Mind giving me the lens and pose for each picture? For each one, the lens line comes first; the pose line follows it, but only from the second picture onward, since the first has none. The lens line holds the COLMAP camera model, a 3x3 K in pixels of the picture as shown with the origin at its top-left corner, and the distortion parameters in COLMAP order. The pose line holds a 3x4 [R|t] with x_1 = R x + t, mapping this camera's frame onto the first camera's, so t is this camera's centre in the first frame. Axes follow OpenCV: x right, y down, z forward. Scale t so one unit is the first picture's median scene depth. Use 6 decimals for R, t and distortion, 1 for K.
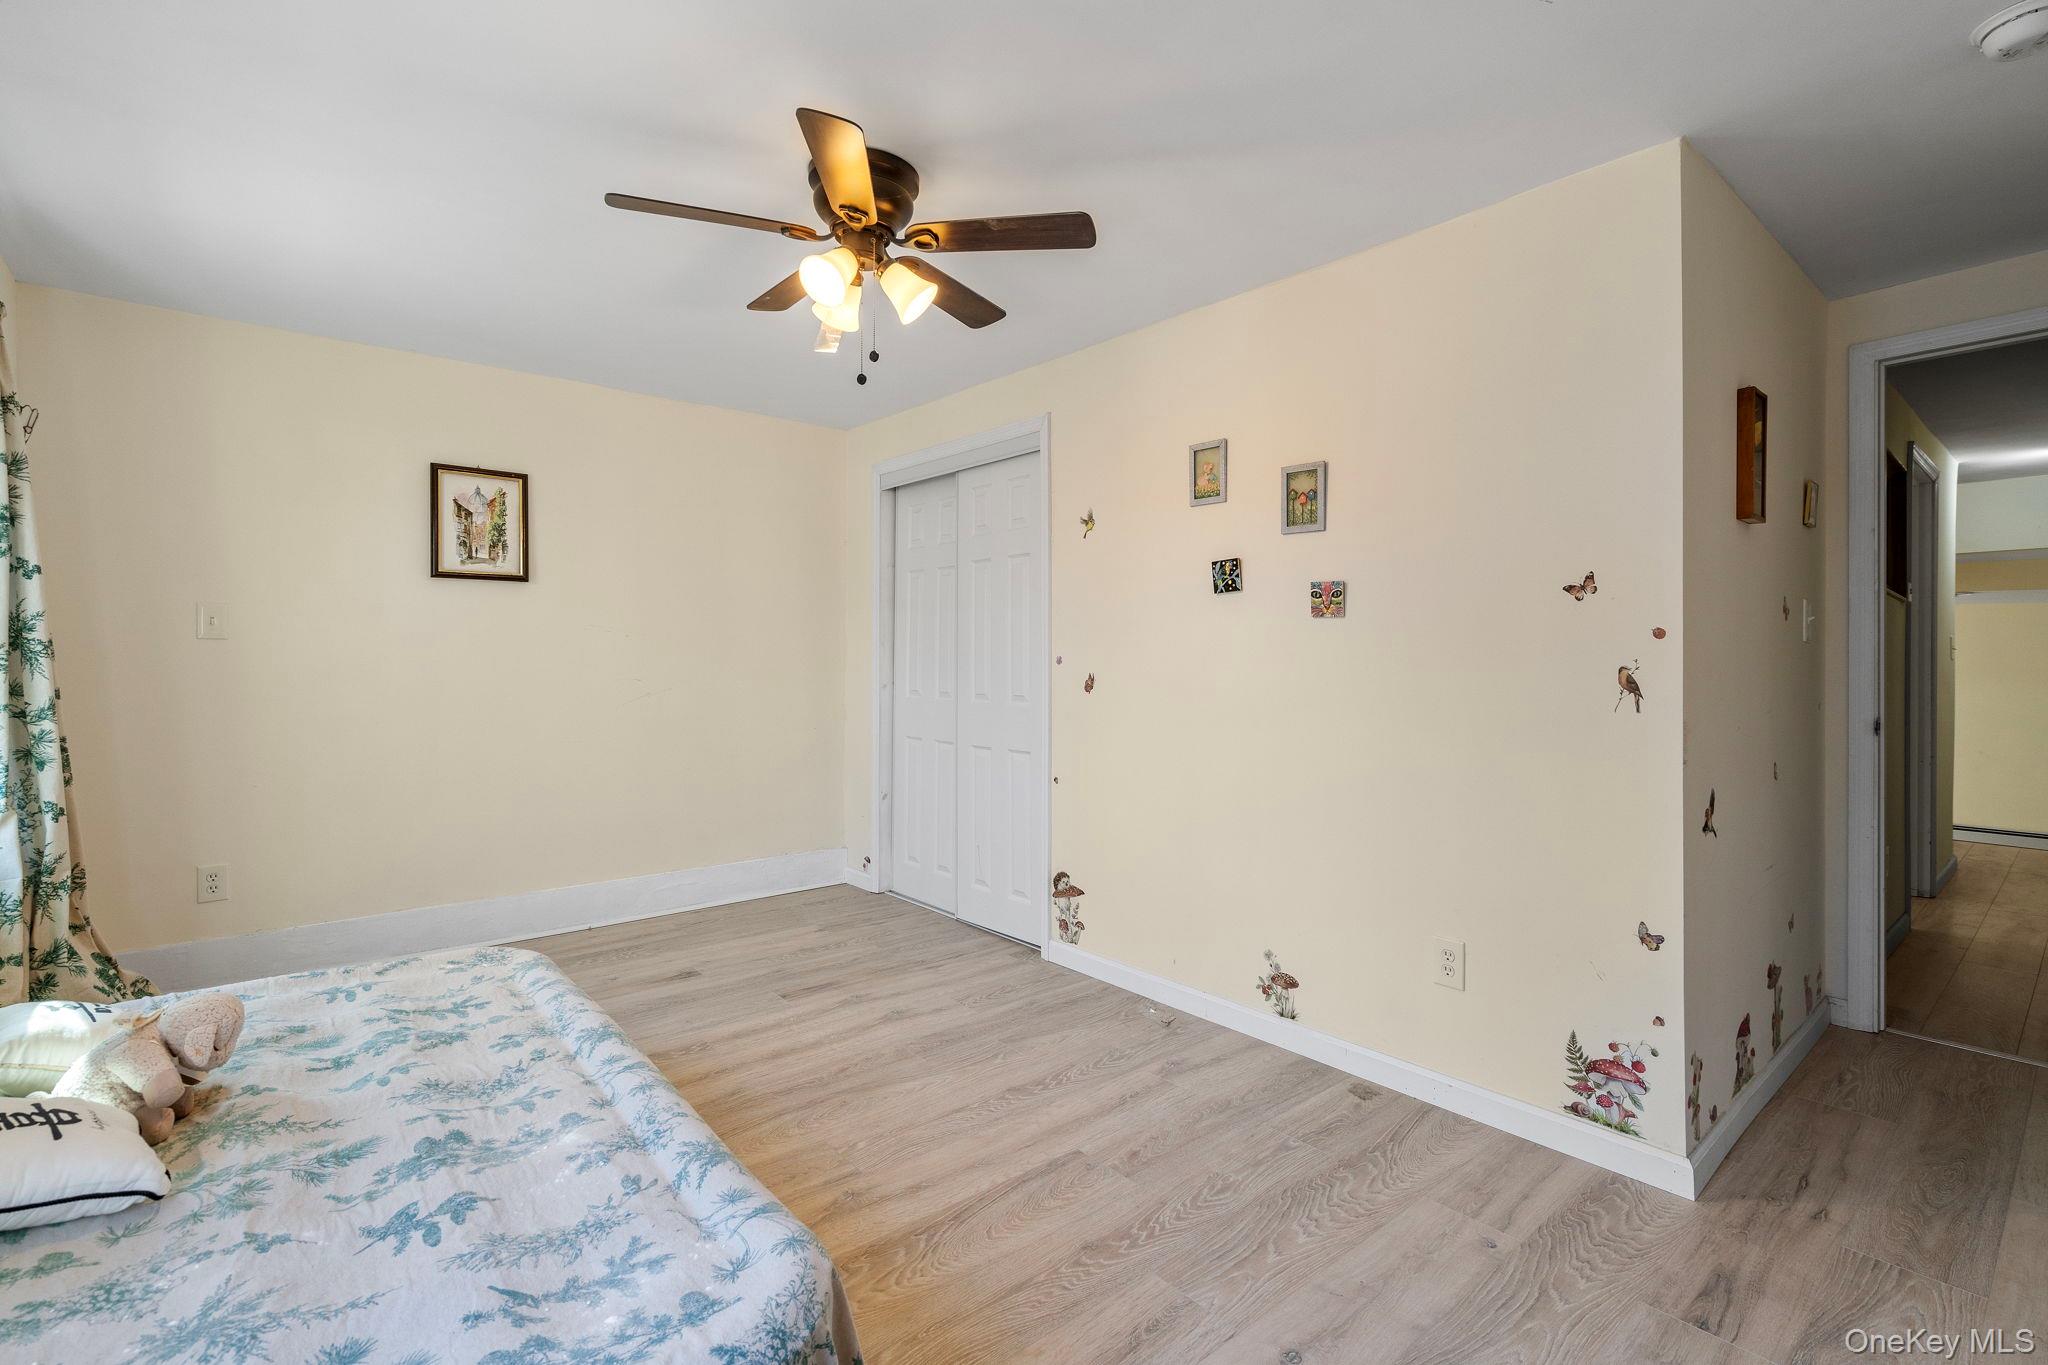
lens RADIAL K [[918.1, 0, 1023.5], [0, 918.1, 676.7], [0, 0, 1]] dist [-0.002304, -0.000139]
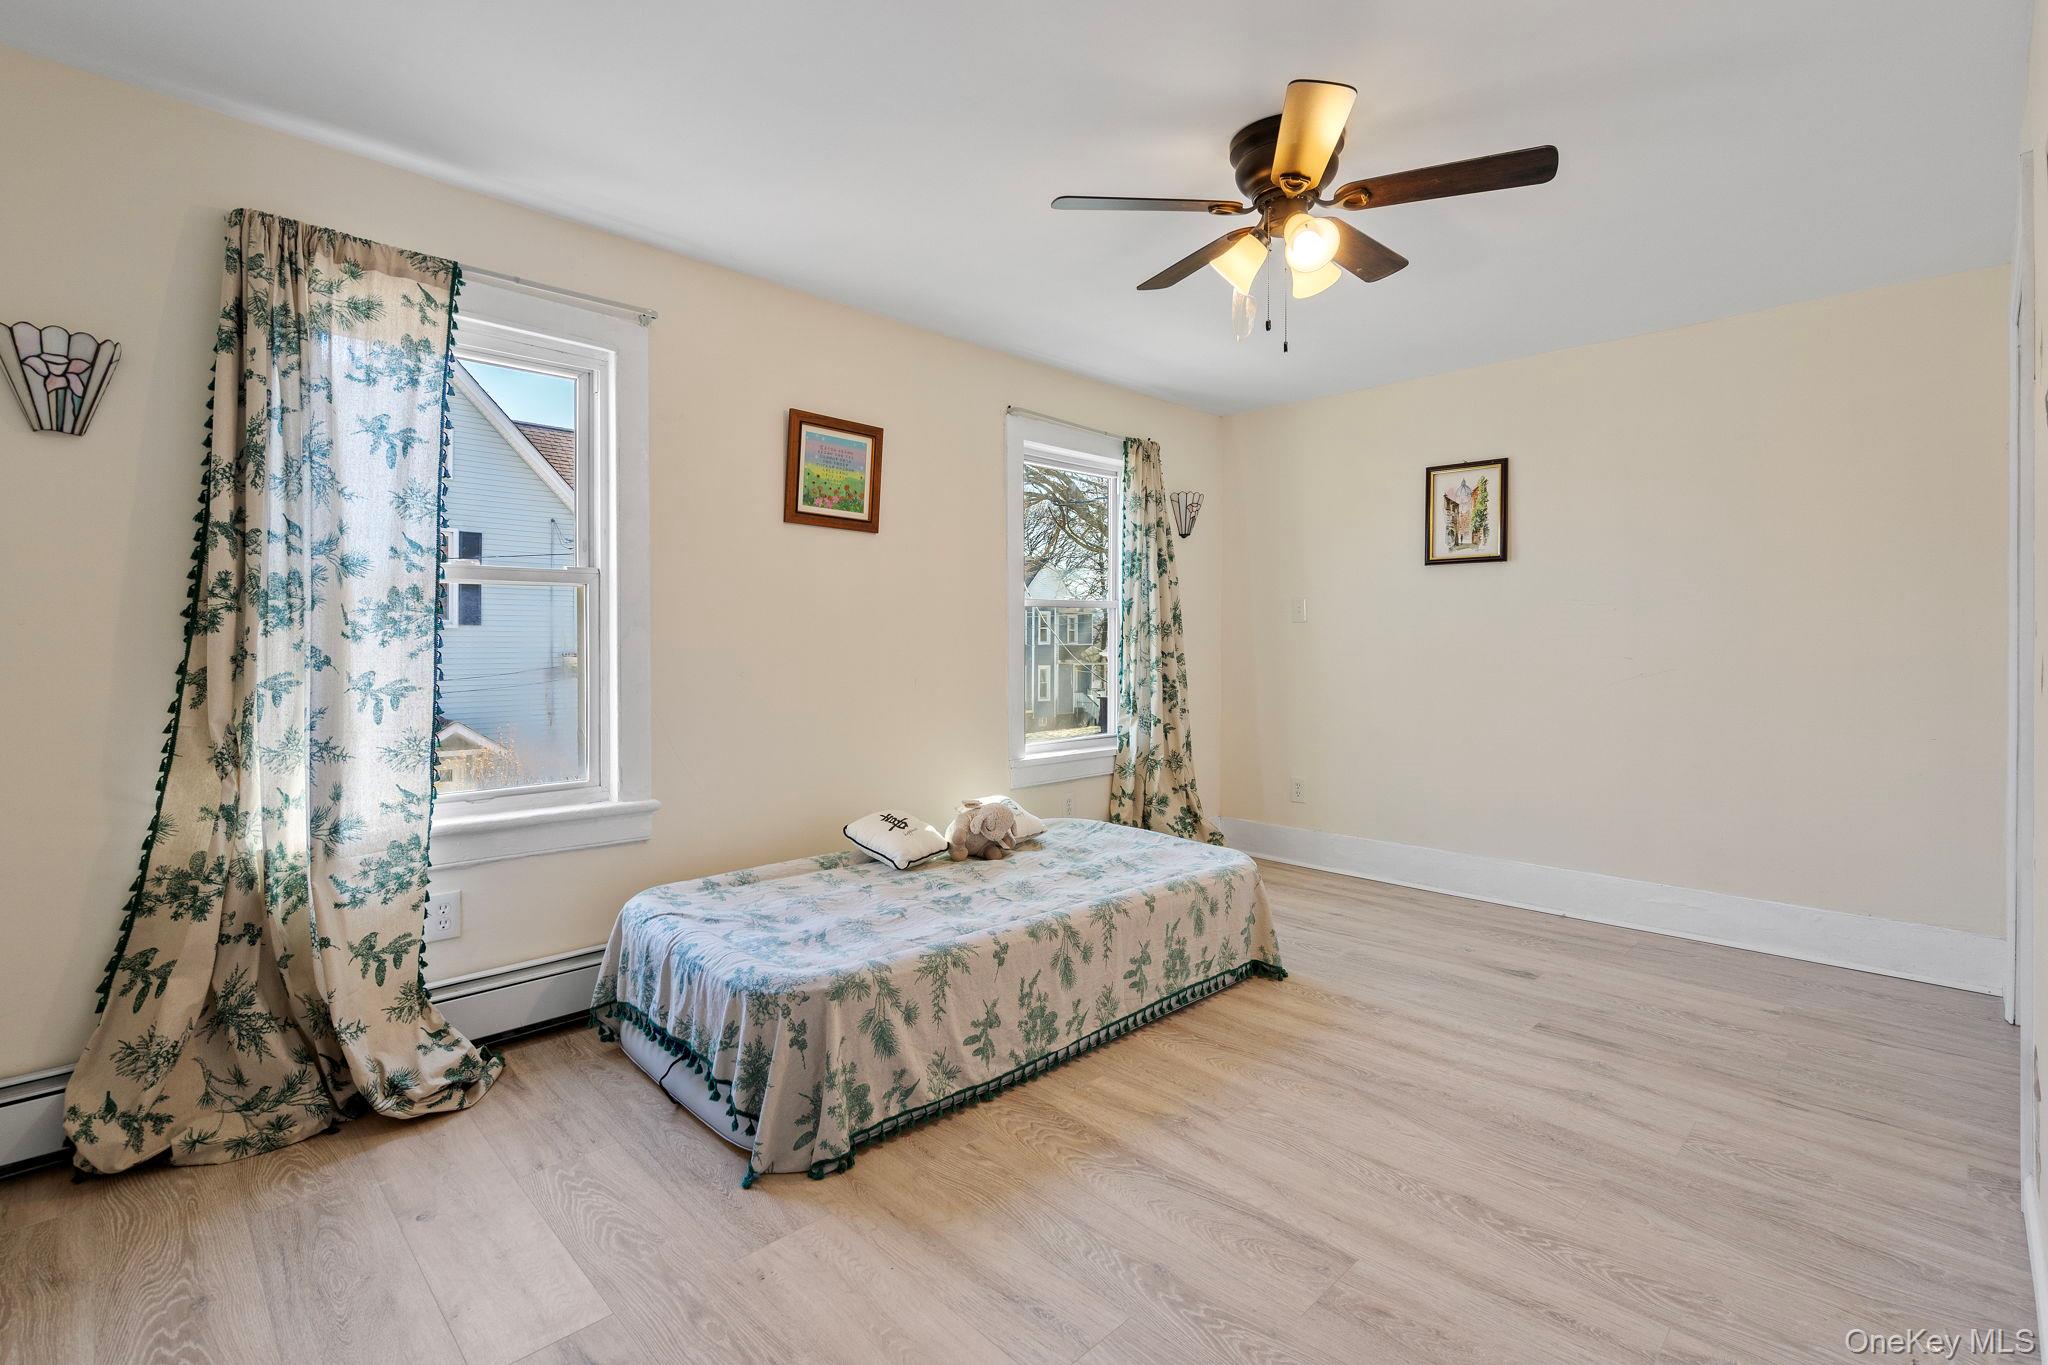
lens RADIAL K [[918.1, 0, 1023.9], [0, 918.1, 661.5], [0, 0, 1]] dist [-0.002304, -0.000139]
pose [[0.095169, 0.021519, -0.995229, 0.498395], [-0.021218, 0.999583, 0.019584, 0.001839], [0.995235, 0.019253, 0.095586, 0.402127]]
